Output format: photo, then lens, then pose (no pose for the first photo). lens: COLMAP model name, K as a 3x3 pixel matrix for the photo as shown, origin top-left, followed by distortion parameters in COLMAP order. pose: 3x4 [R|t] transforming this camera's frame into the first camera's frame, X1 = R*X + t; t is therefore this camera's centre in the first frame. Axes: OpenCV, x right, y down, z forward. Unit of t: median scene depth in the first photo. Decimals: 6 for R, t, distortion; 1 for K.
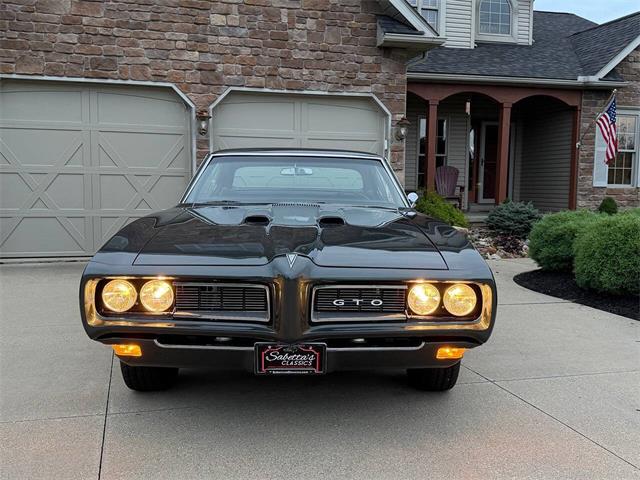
lens RADIAL K [[593.4, 0, 320.0], [0, 593.4, 240.0], [0, 0, 1]] dist [0.170381, -0.302977]
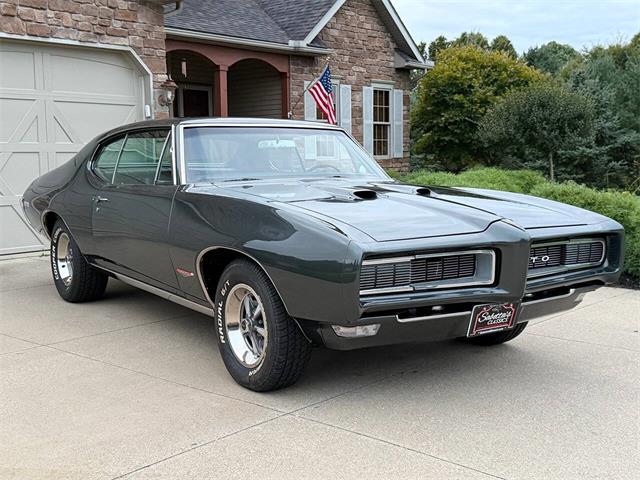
lens RADIAL K [[748.0, 0, 301.1], [0, 748.0, 239.7], [0, 0, 1]] dist [0.180215, -0.395580]
pose [[0.849241, -0.078434, 0.522148, -0.288244], [0.071529, 0.996879, 0.033408, -0.003033], [-0.523139, 0.008977, 0.852200, 0.006845]]
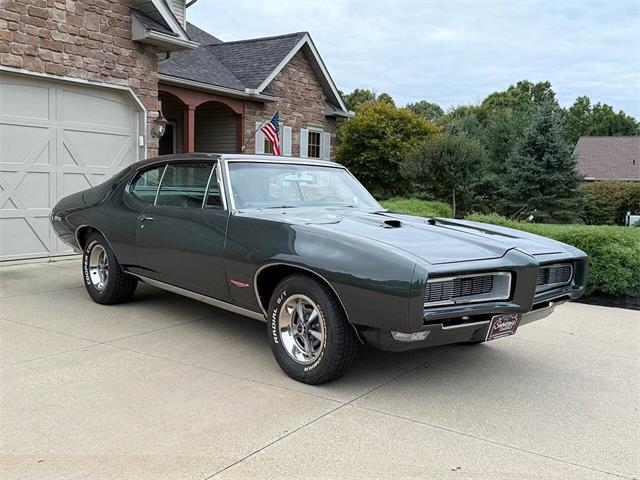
lens RADIAL K [[610.8, 0, 308.0], [0, 610.8, 228.9], [0, 0, 1]] dist [0.152304, -0.312004]
pose [[0.771017, -0.036500, 0.635767, -0.352933], [0.041181, 0.999124, 0.007420, -0.013362], [-0.635481, 0.020461, 0.771845, 0.054326]]
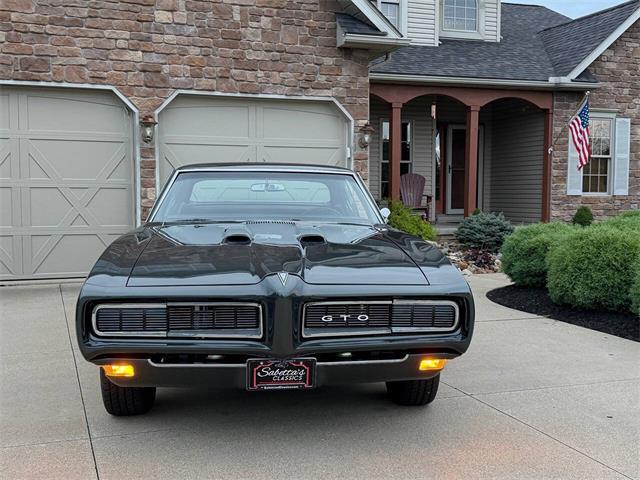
lens RADIAL K [[685.5, 0, 320.0], [0, 685.5, 240.0], [0, 0, 1]] dist [0.182041, -0.333037]
pose [[0.996812, -0.013191, 0.078685, -0.020451], [0.014985, 0.999640, -0.022250, -0.001657], [-0.078363, 0.023358, 0.996651, -0.056668]]
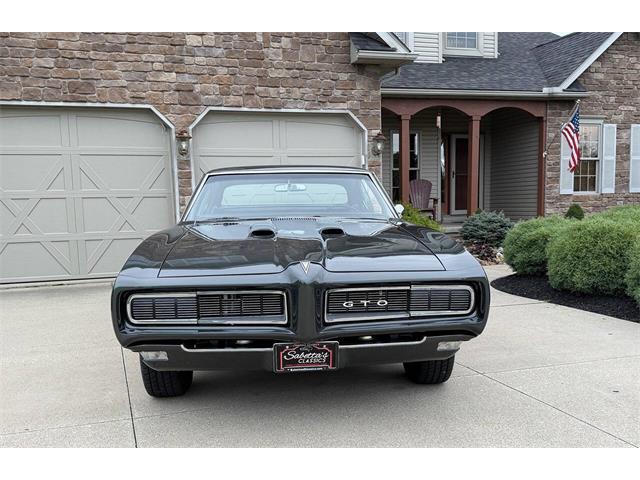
lens RADIAL K [[592.6, 0, 321.6], [0, 592.6, 271.1], [0, 0, 1]] dist [0.155244, -0.257866]
pose [[0.998087, -0.039225, 0.047779, -0.018667], [0.038116, 0.998988, 0.023894, 0.004364], [-0.048668, -0.022028, 0.998572, -0.025289]]
